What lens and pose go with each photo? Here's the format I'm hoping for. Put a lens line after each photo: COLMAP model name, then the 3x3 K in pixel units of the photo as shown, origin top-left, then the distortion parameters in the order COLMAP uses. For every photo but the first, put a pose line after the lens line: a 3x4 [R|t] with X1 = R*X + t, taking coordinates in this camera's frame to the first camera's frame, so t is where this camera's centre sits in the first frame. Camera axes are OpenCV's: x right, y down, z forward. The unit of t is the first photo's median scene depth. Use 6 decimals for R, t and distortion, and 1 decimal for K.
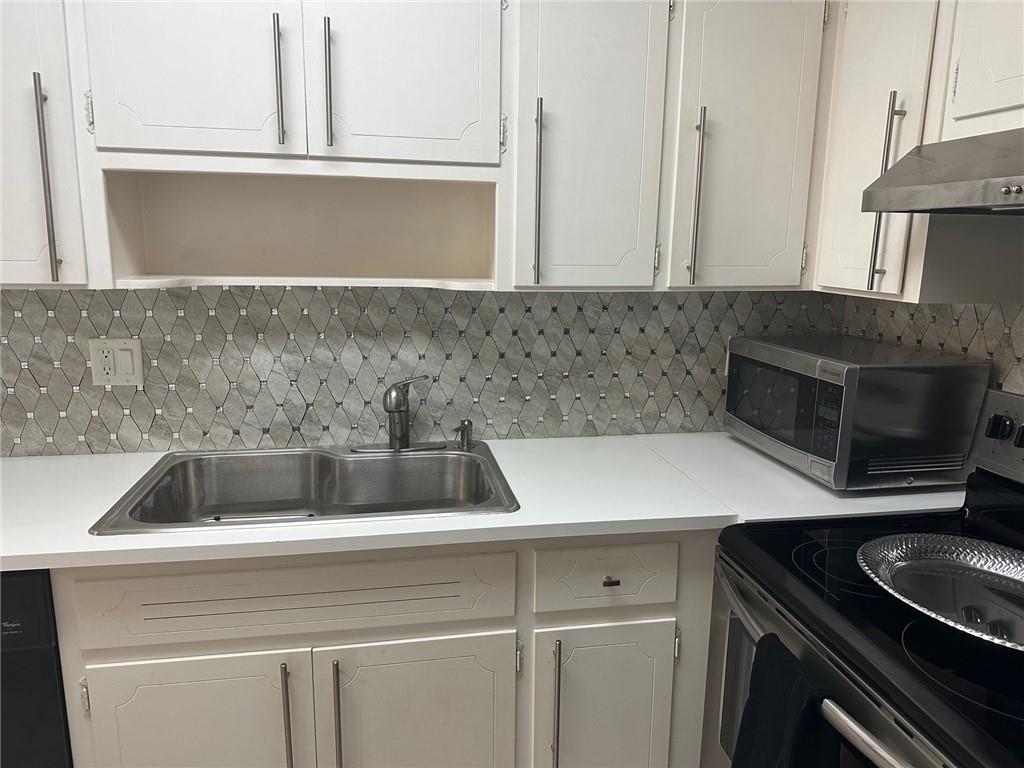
lens RADIAL K [[718.4, 0, 517.8], [0, 718.4, 381.3], [0, 0, 1]] dist [0.066726, -0.086721]
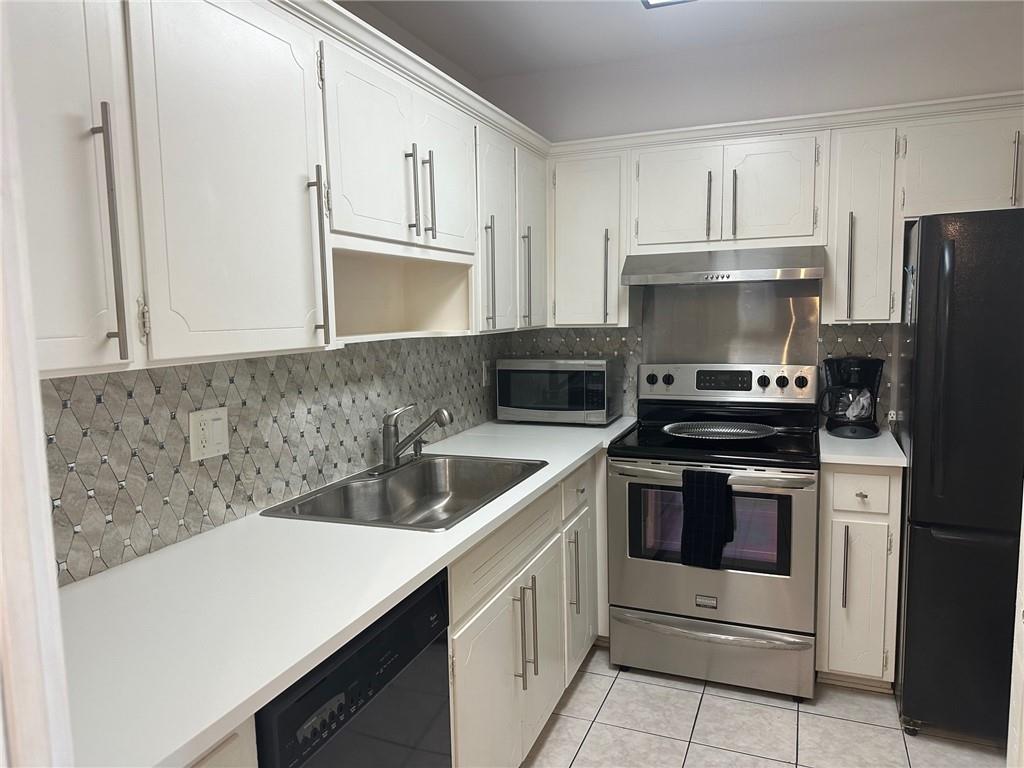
lens RADIAL K [[718.4, 0, 509.6], [0, 718.4, 385.9], [0, 0, 1]] dist [0.066726, -0.086721]
pose [[0.535943, -0.117535, 0.836033, -1.184525], [0.188208, 0.981975, 0.017401, -0.031510], [-0.823008, 0.148023, 0.548404, 0.127531]]
